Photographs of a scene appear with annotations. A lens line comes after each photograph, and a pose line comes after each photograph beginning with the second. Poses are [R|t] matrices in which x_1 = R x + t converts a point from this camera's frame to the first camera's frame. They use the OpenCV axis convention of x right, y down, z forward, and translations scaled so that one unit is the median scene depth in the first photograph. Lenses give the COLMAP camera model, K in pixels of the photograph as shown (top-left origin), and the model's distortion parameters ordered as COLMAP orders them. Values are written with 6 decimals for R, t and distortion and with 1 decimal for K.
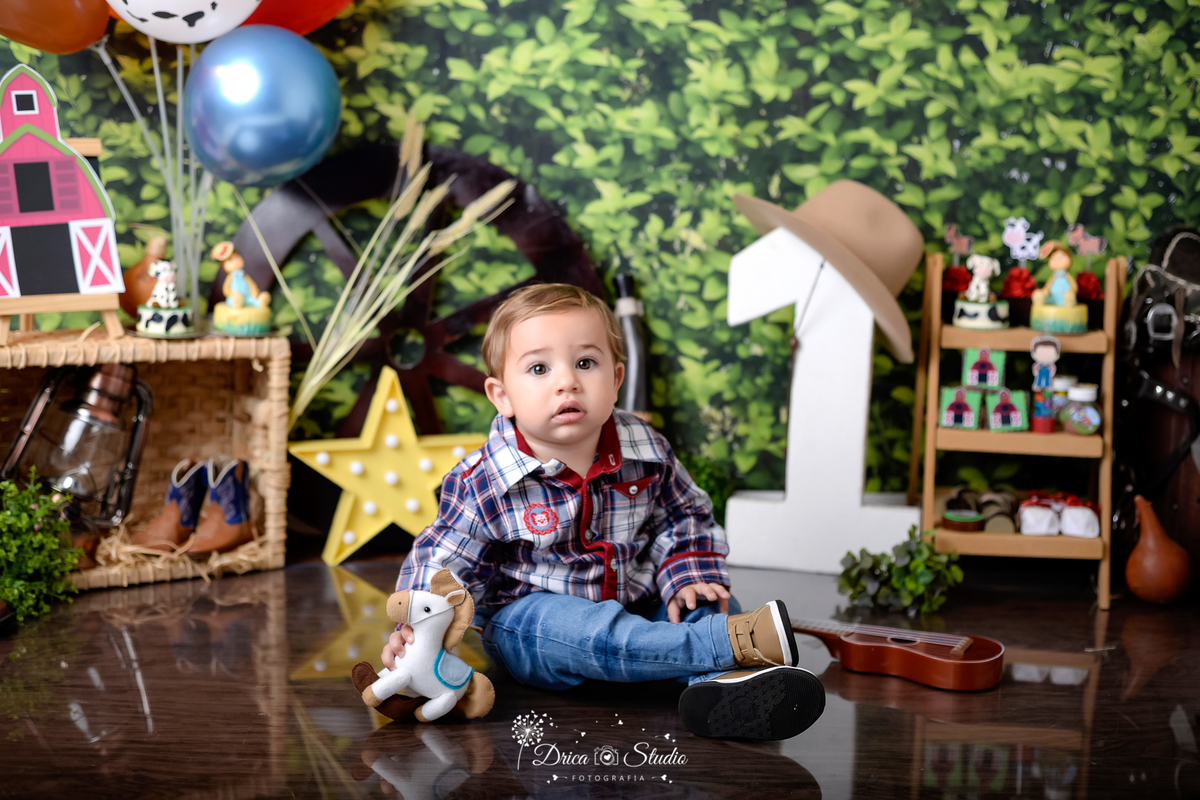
lens RADIAL K [[1745.1, 0, 601.3], [0, 1745.1, 394.1], [0, 0, 1]] dist [-0.027443, 0.000707]
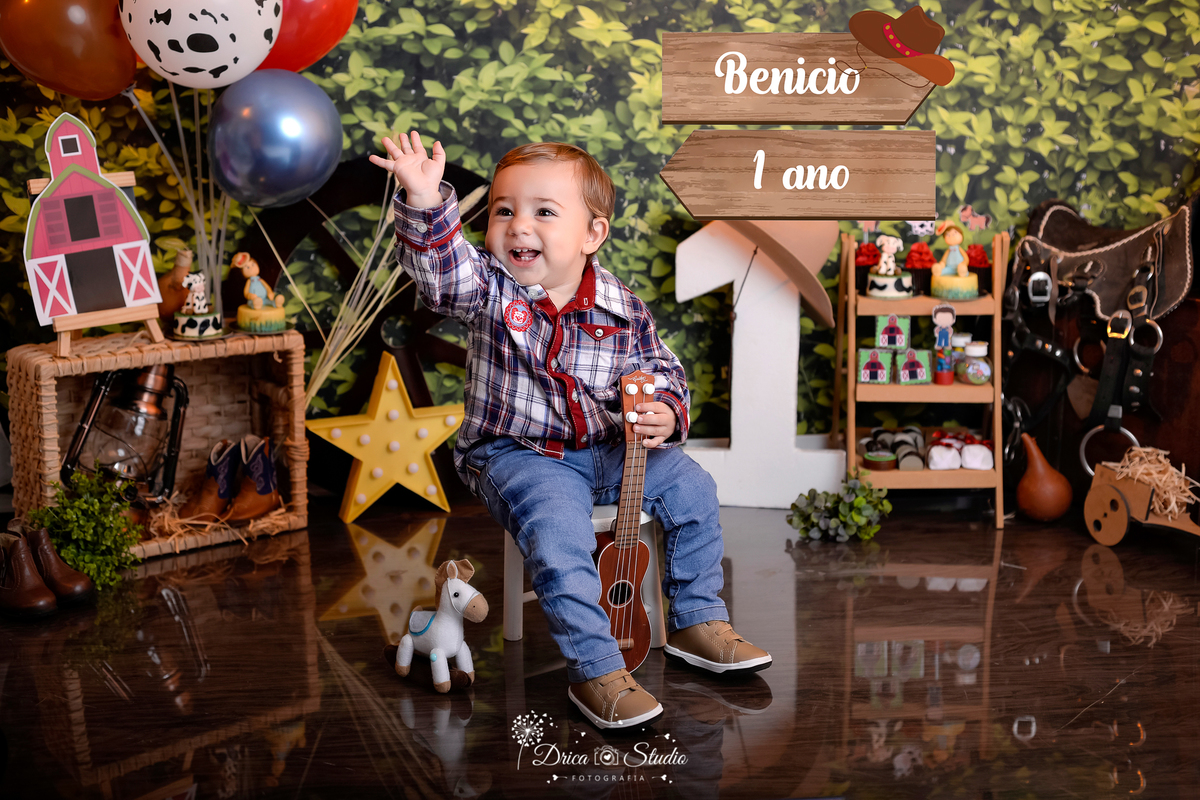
lens RADIAL K [[1745.1, 0, 601.3], [0, 1745.1, 394.1], [0, 0, 1]] dist [-0.027443, 0.000707]
pose [[0.997040, -0.048056, 0.060015, -0.049527], [0.044342, 0.997106, 0.061750, -0.051395], [-0.062809, -0.058906, 0.996286, -0.165128]]
